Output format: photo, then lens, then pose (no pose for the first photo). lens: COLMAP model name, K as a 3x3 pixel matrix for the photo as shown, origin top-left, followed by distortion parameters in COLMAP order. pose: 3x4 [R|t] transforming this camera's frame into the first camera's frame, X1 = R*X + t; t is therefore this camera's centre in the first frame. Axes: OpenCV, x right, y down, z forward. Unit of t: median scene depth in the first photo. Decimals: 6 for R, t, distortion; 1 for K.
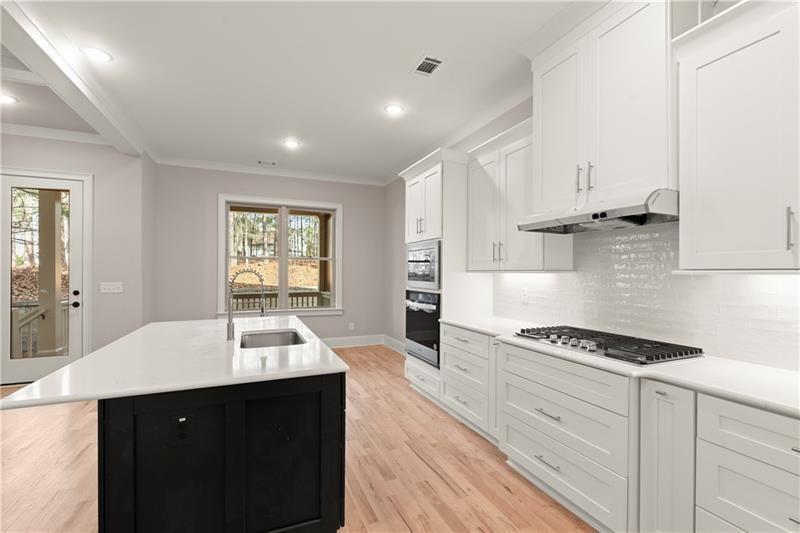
lens RADIAL K [[351.2, 0, 403.1], [0, 351.2, 274.1], [0, 0, 1]] dist [0.000019, 0.000011]
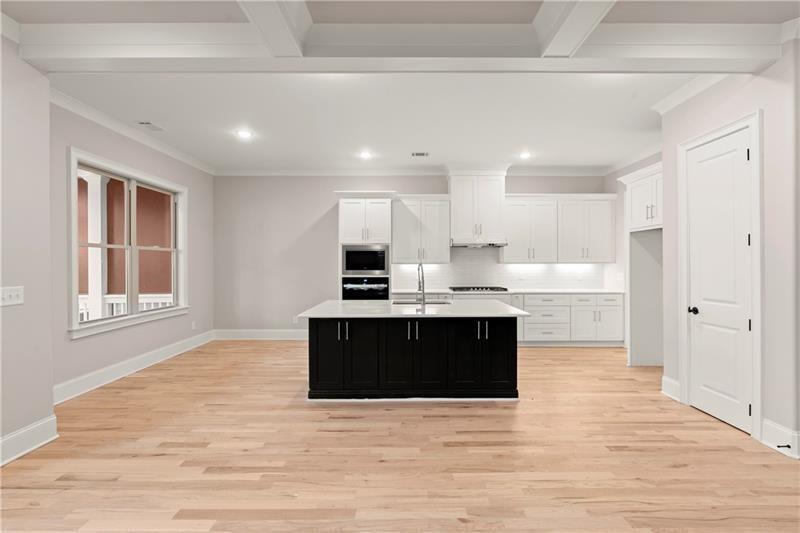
lens RADIAL K [[356.6, 0, 403.9], [0, 356.6, 262.9], [0, 0, 1]] dist [-0.002918, -0.000718]
pose [[0.400739, -0.003025, 0.916187, -1.389128], [0.009460, 0.999955, -0.000837, -0.009359], [-0.916143, 0.009003, 0.400749, 0.256202]]
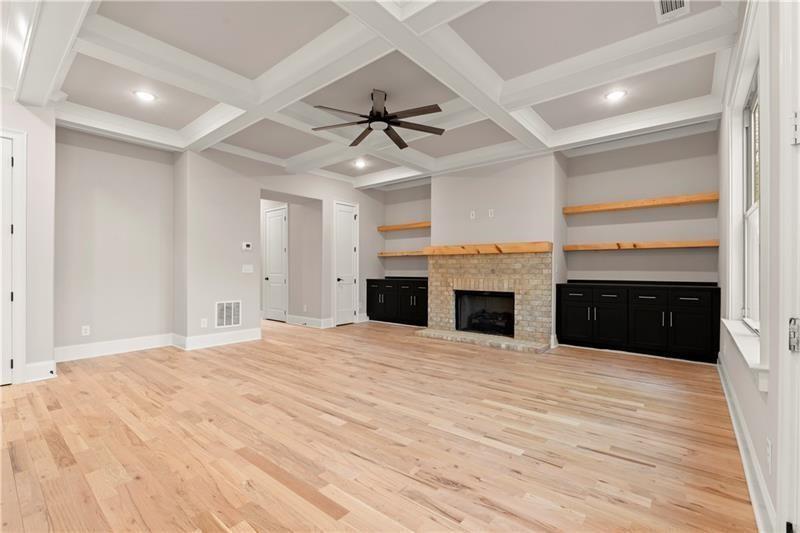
lens RADIAL K [[355.0, 0, 400.0], [0, 355.0, 267.0], [0, 0, 1]] dist [-0.002572, -0.000410]
pose [[-0.892685, -0.003847, -0.450665, -0.875497], [-0.002997, 0.999992, -0.002600, 0.052596], [0.450671, -0.000970, -0.892689, 1.263541]]
